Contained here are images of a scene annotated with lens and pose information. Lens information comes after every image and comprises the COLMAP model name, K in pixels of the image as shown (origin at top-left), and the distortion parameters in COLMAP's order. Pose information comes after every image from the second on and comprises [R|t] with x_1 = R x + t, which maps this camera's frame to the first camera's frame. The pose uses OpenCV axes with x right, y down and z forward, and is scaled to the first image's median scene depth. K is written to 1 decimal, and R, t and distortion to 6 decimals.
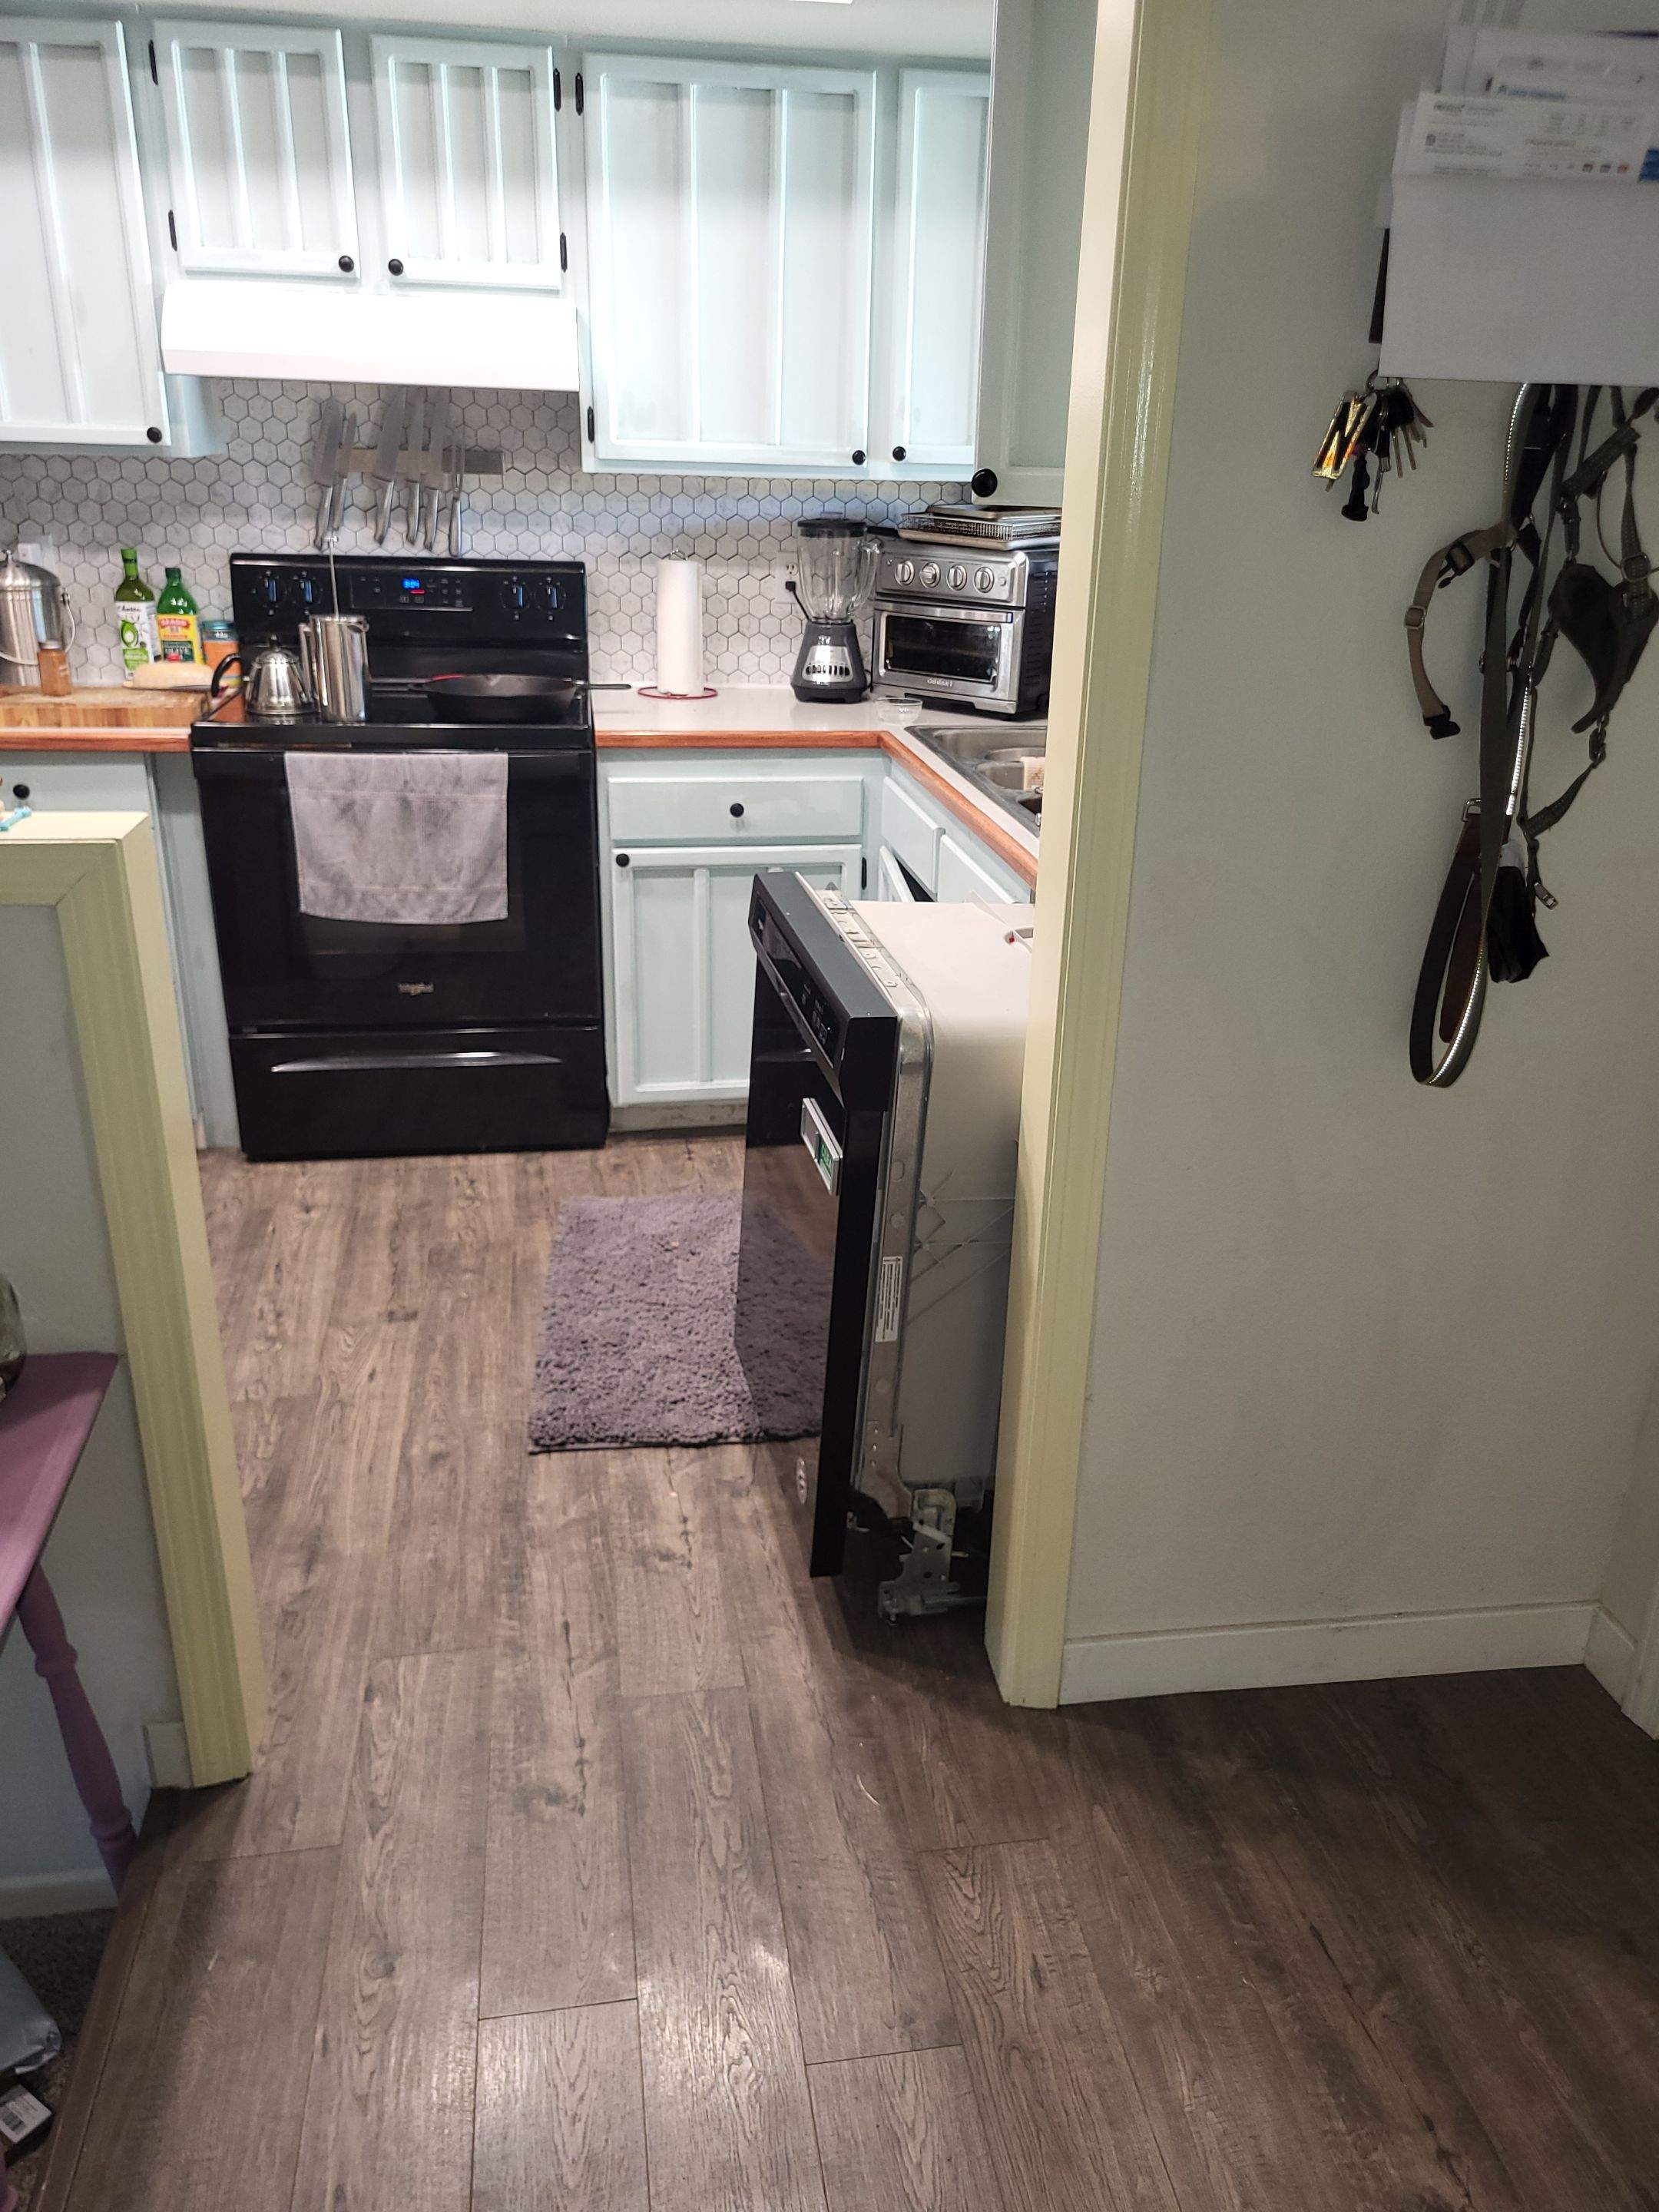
lens RADIAL K [[1682.7, 0, 872.8], [0, 1682.7, 1106.5], [0, 0, 1]] dist [0.047896, -0.040989]
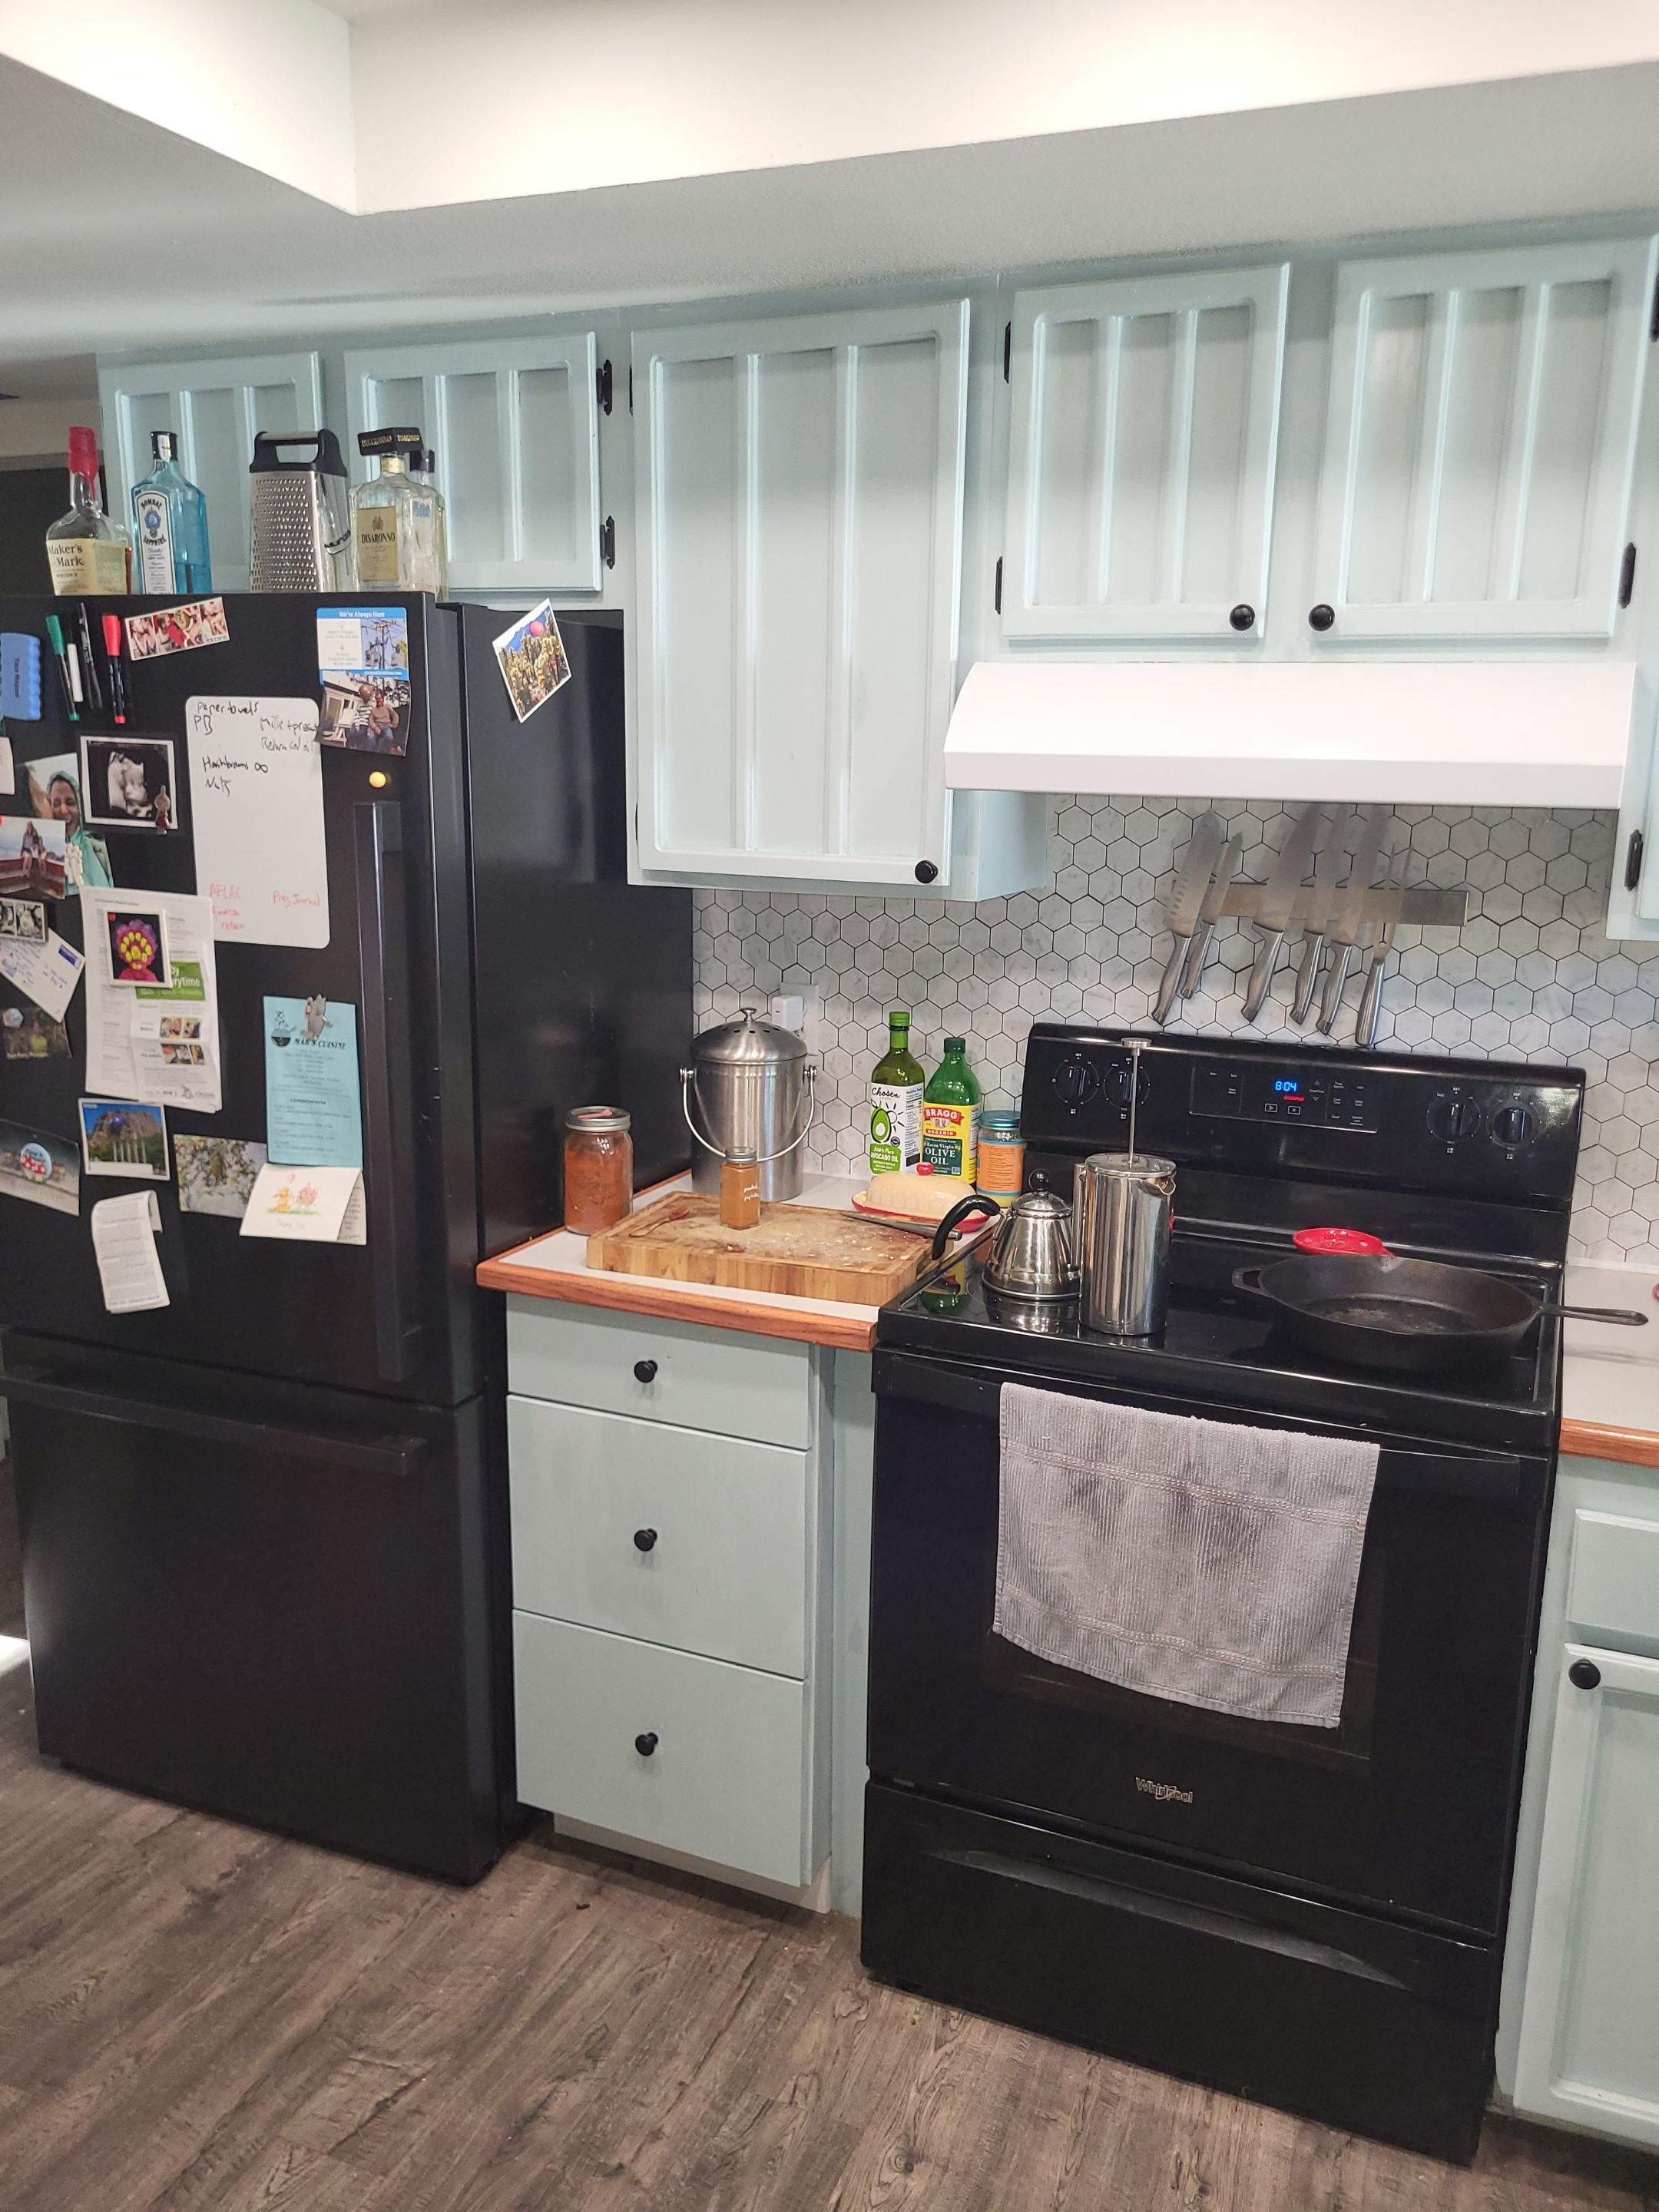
lens RADIAL K [[1682.7, 0, 872.8], [0, 1682.7, 1106.5], [0, 0, 1]] dist [0.047896, -0.040989]
pose [[0.848345, 0.099222, -0.520063, -0.082221], [-0.196684, 0.971048, -0.135574, -0.203010], [0.491554, 0.217302, 0.843300, 0.433254]]
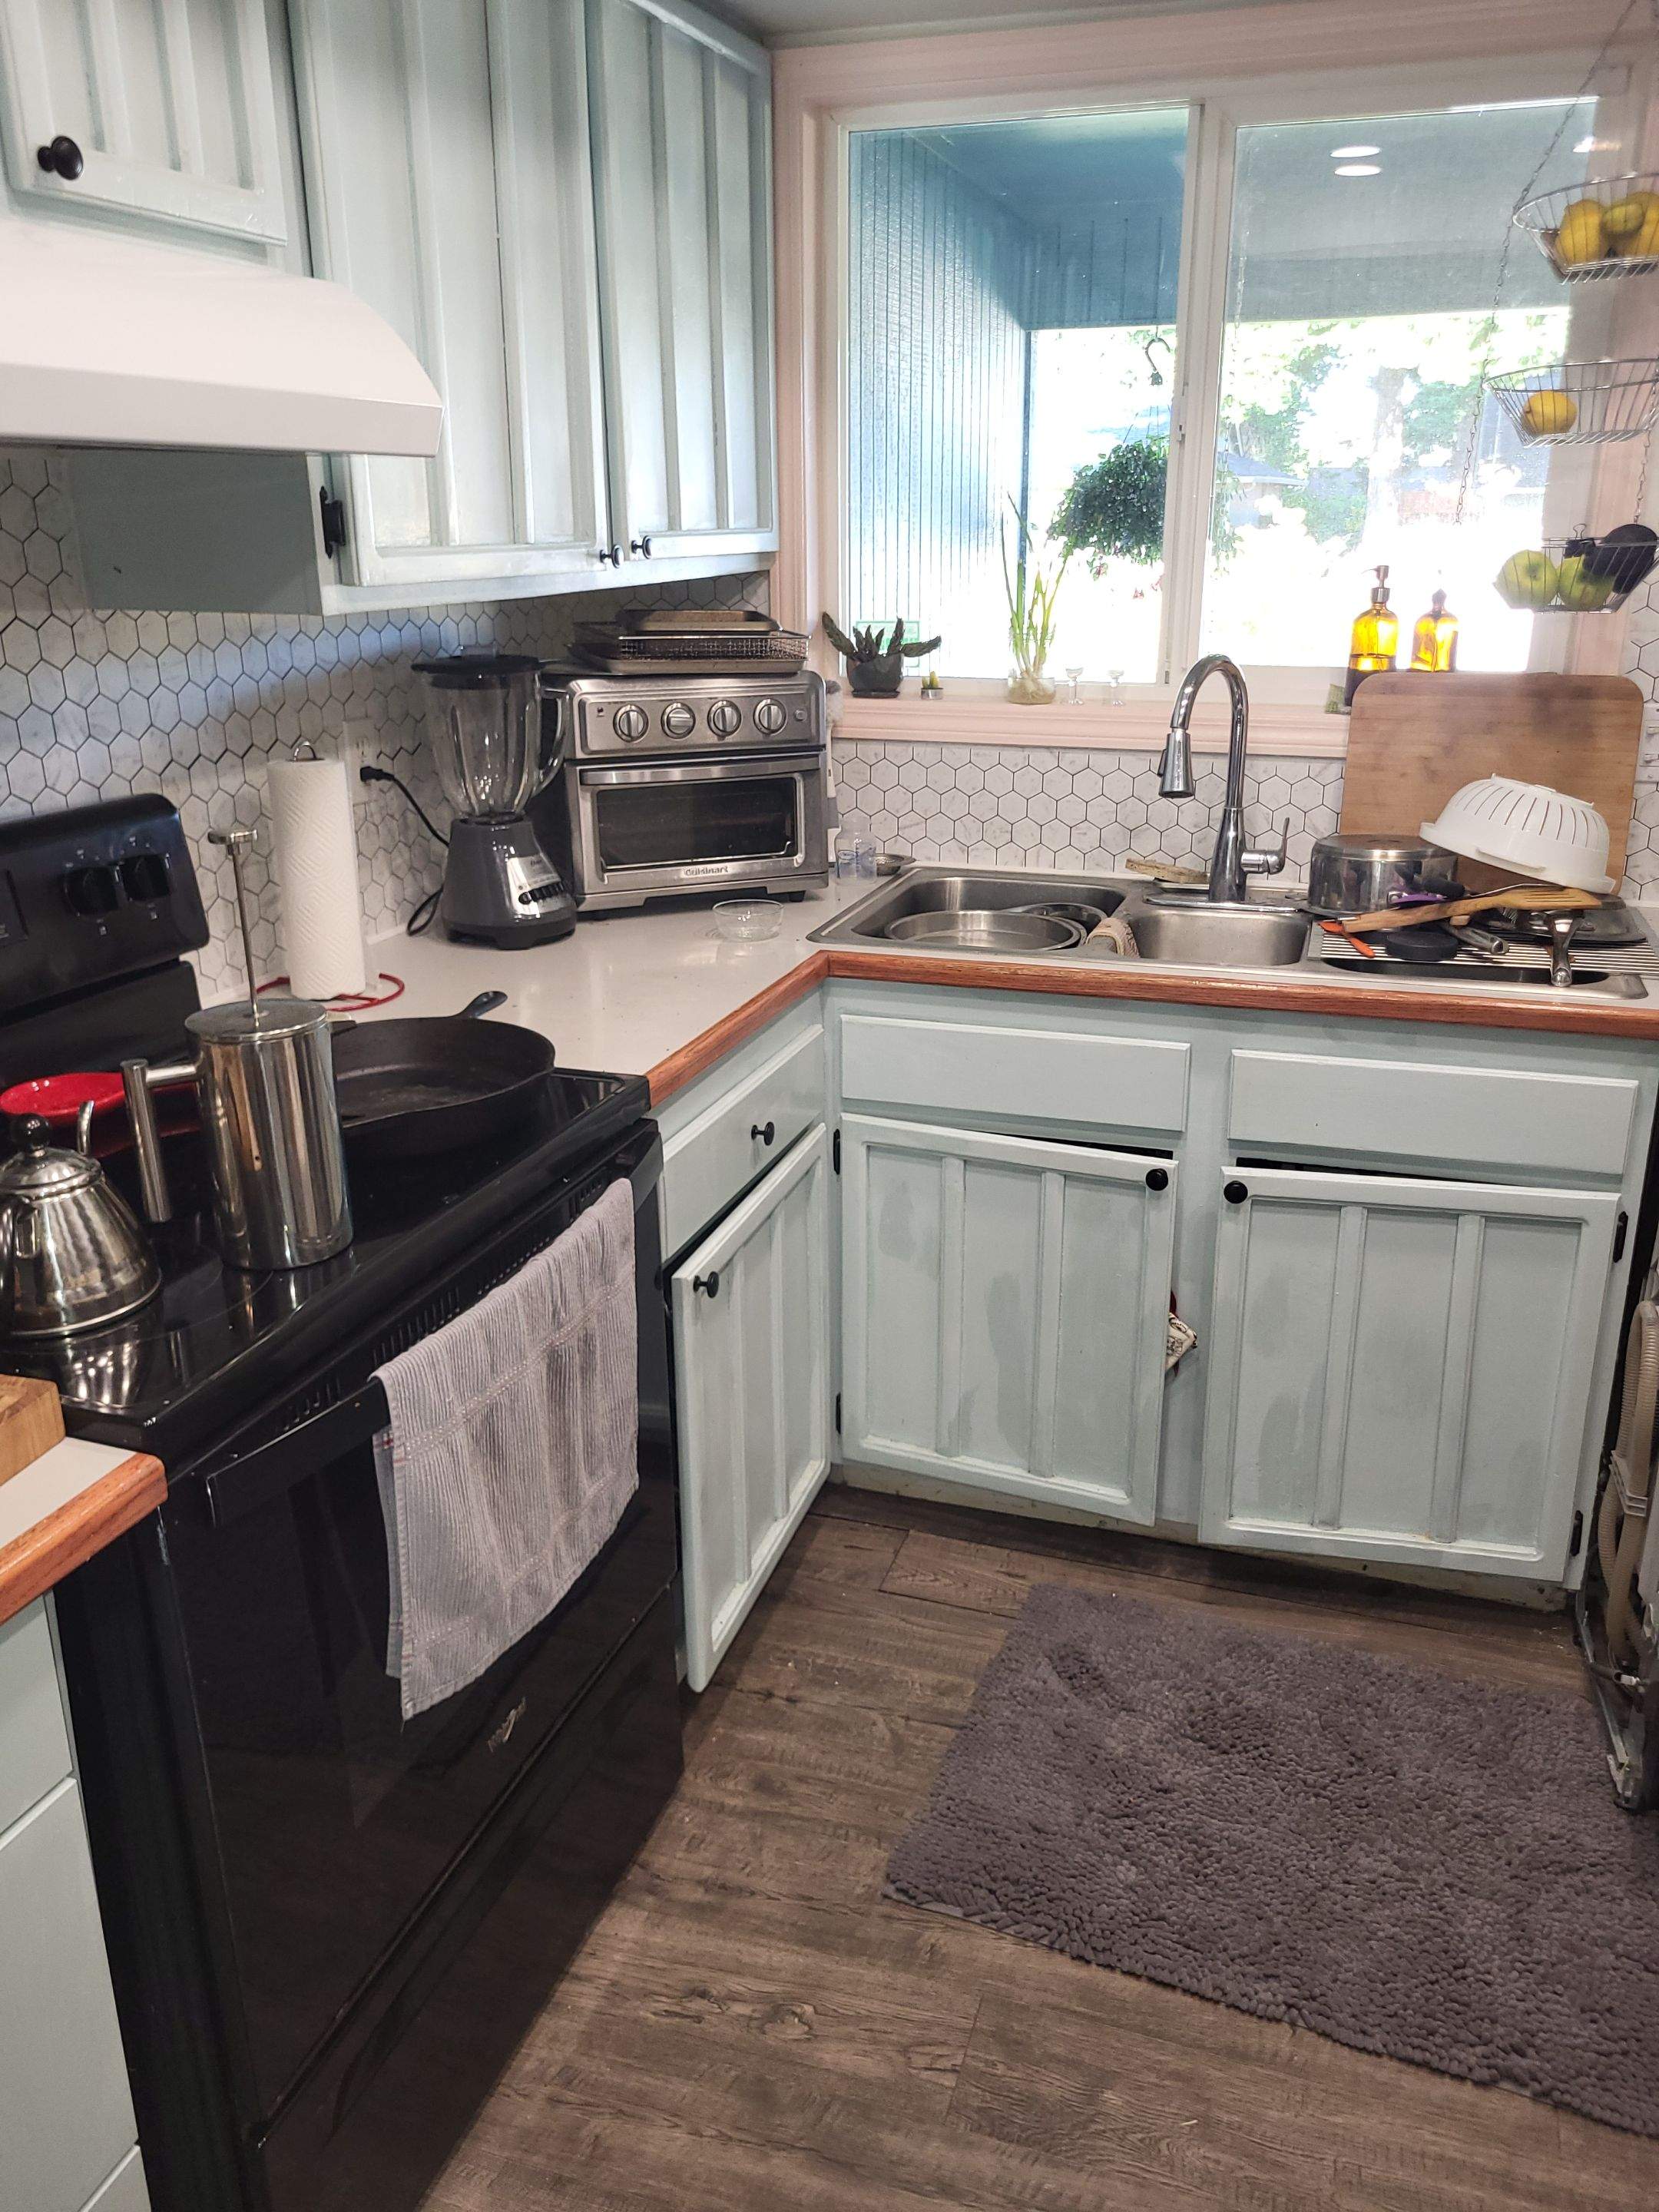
lens RADIAL K [[1682.7, 0, 872.8], [0, 1682.7, 1106.5], [0, 0, 1]] dist [0.047896, -0.040989]
pose [[0.476796, -0.323611, 0.817277, -0.566365], [0.339466, 0.925423, 0.168390, -0.281300], [-0.810820, 0.197150, 0.551093, 0.649553]]
